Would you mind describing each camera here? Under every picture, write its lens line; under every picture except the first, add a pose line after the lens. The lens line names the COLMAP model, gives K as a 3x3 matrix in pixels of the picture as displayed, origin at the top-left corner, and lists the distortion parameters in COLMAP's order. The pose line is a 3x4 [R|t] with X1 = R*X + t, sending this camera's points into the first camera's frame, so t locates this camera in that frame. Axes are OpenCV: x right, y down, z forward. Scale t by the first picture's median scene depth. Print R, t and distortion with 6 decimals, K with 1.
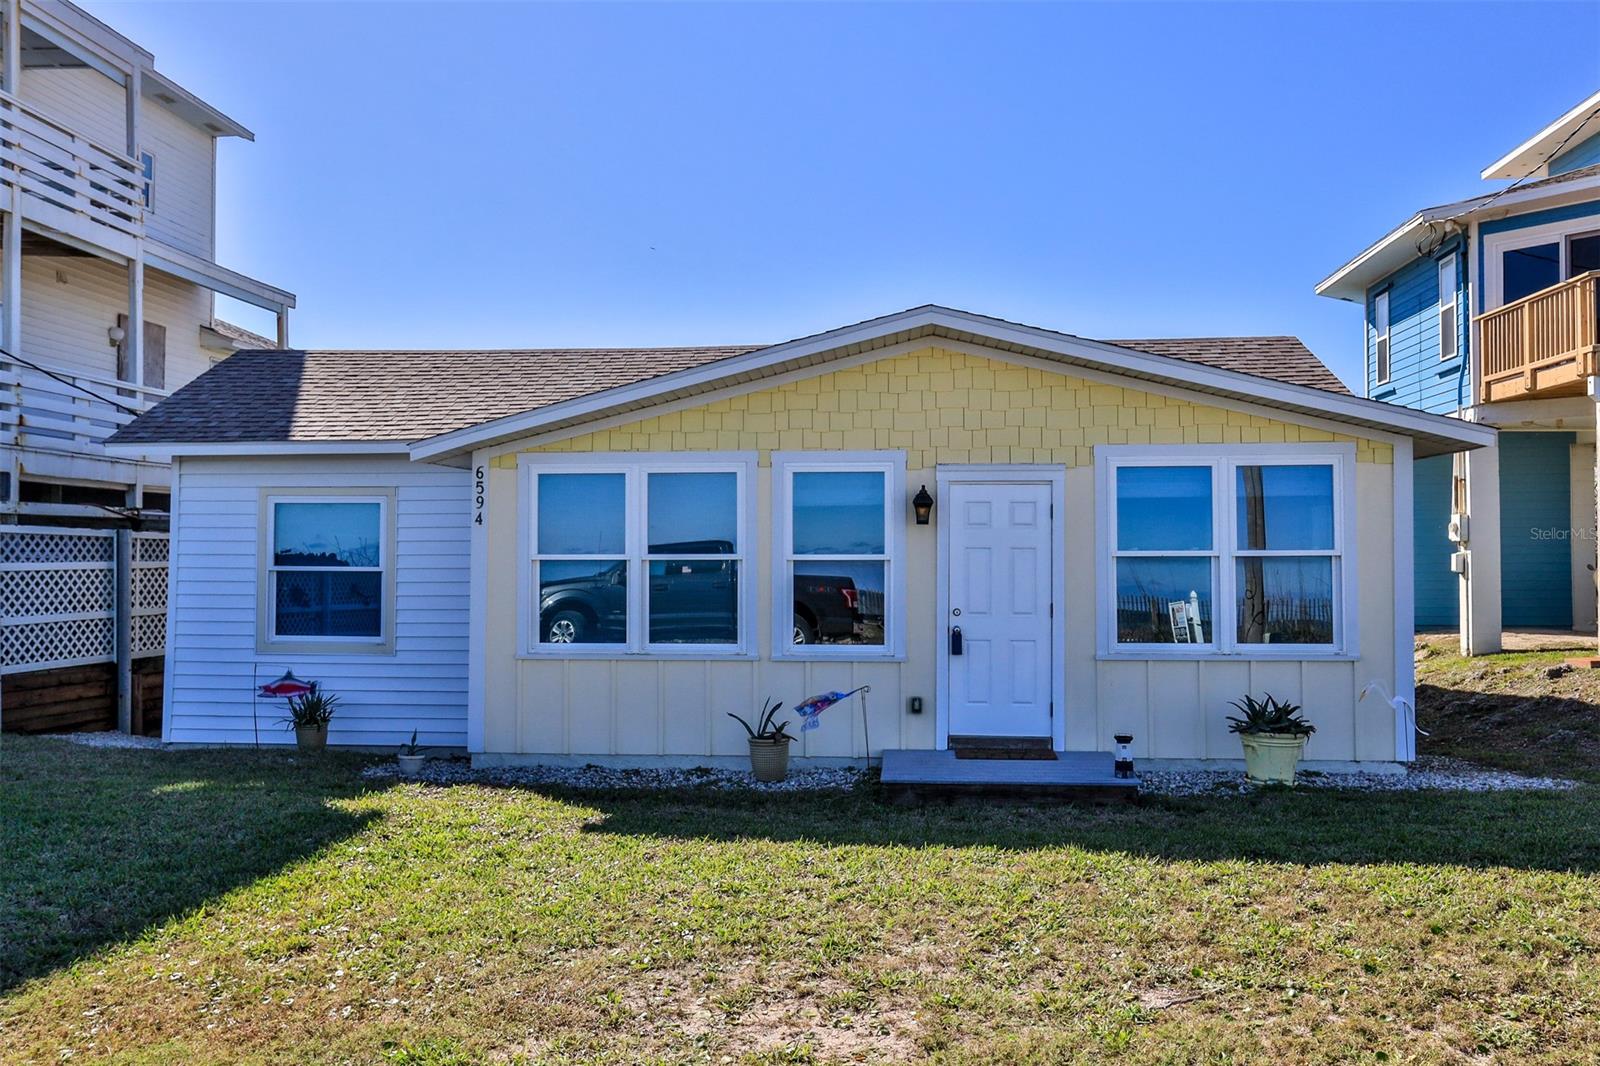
lens RADIAL K [[1259.3, 0, 800.0], [0, 1259.3, 533.0], [0, 0, 1]] dist [-0.003821, -0.000256]
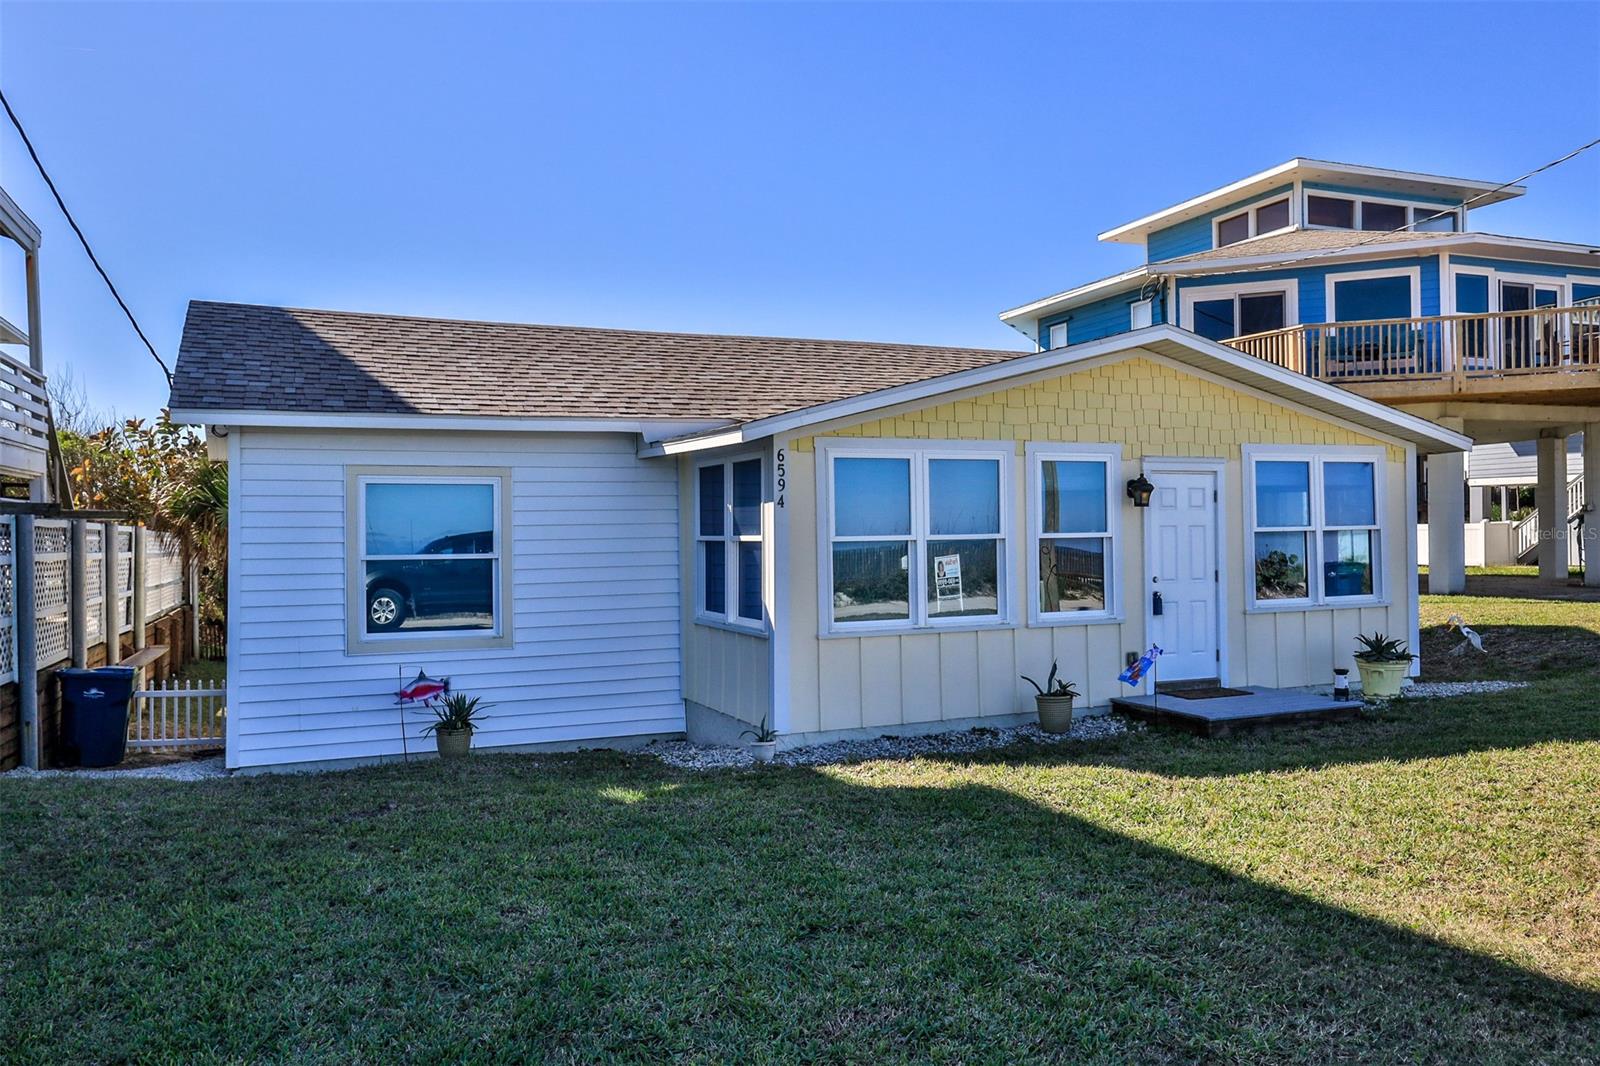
lens RADIAL K [[1184.1, 0, 800.0], [0, 1184.1, 533.0], [0, 0, 1]] dist [0.006463, 0.000540]
pose [[0.882922, -0.010844, 0.469394, -0.697425], [0.005021, 0.999894, 0.013655, 0.001222], [-0.469492, -0.009699, 0.882883, 0.159332]]
